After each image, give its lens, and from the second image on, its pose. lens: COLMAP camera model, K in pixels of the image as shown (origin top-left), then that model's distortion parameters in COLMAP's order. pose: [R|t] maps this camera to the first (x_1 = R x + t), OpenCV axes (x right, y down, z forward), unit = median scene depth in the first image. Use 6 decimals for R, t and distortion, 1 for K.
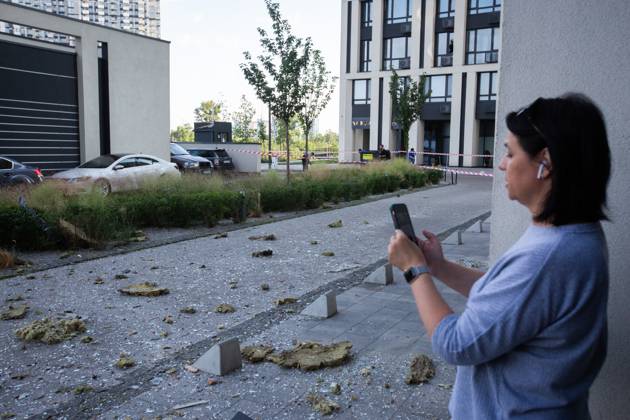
lens RADIAL K [[585.6, 0, 315.0], [0, 585.6, 210.0], [0, 0, 1]] dist [0.044296, 0.009983]
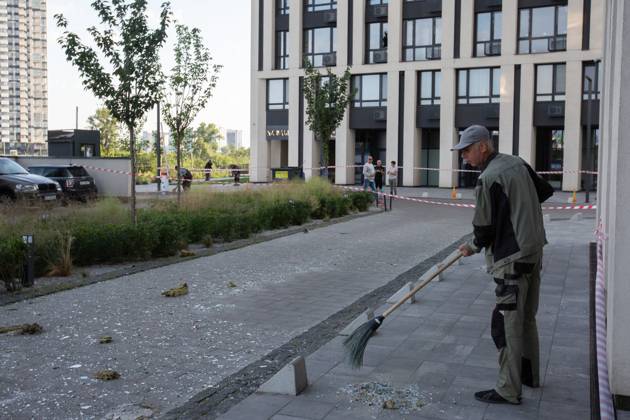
lens RADIAL K [[620.3, 0, 321.7], [0, 620.3, 199.8], [0, 0, 1]] dist [0.033966, 0.031760]
pose [[0.995093, -0.010137, 0.098424, 0.057586], [0.014748, 0.998821, -0.046241, -0.017663], [-0.097839, 0.047466, 0.994070, 0.165476]]
